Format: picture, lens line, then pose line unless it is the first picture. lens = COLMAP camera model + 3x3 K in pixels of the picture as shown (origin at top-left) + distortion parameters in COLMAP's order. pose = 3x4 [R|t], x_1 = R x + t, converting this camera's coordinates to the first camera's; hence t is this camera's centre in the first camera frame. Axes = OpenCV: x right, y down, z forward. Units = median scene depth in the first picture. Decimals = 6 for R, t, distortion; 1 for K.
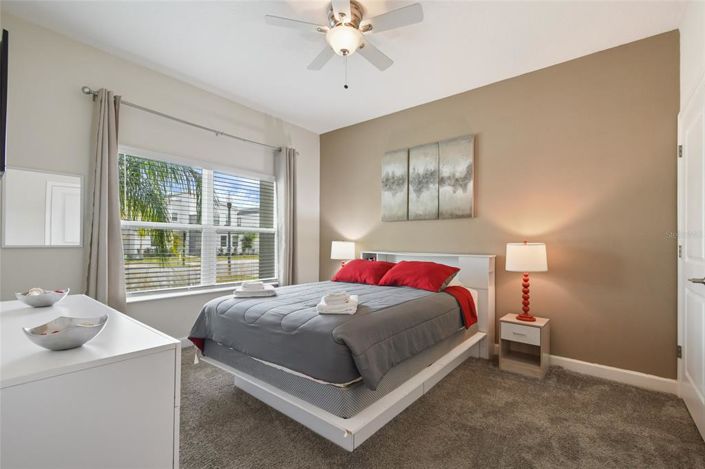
lens RADIAL K [[310.9, 0, 353.1], [0, 310.9, 241.8], [0, 0, 1]] dist [-0.001881, -0.000803]
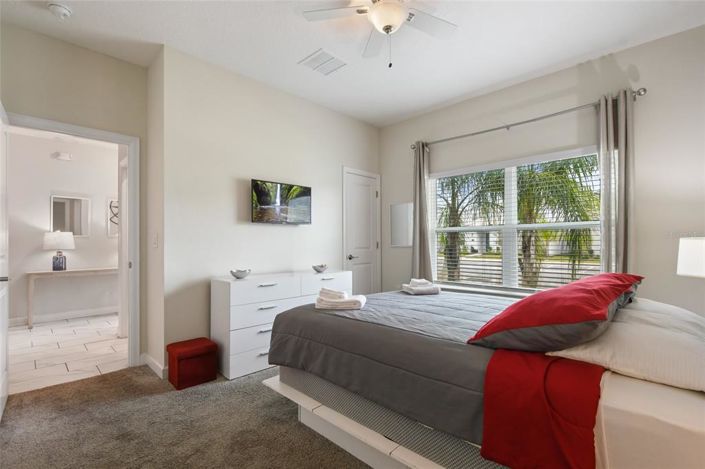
lens RADIAL K [[310.9, 0, 353.1], [0, 310.9, 241.8], [0, 0, 1]] dist [-0.001881, -0.000803]
pose [[-0.070274, -0.012376, -0.997451, 0.556380], [0.003796, 0.999912, -0.012674, 0.010706], [0.997521, -0.004677, -0.070220, 0.613438]]
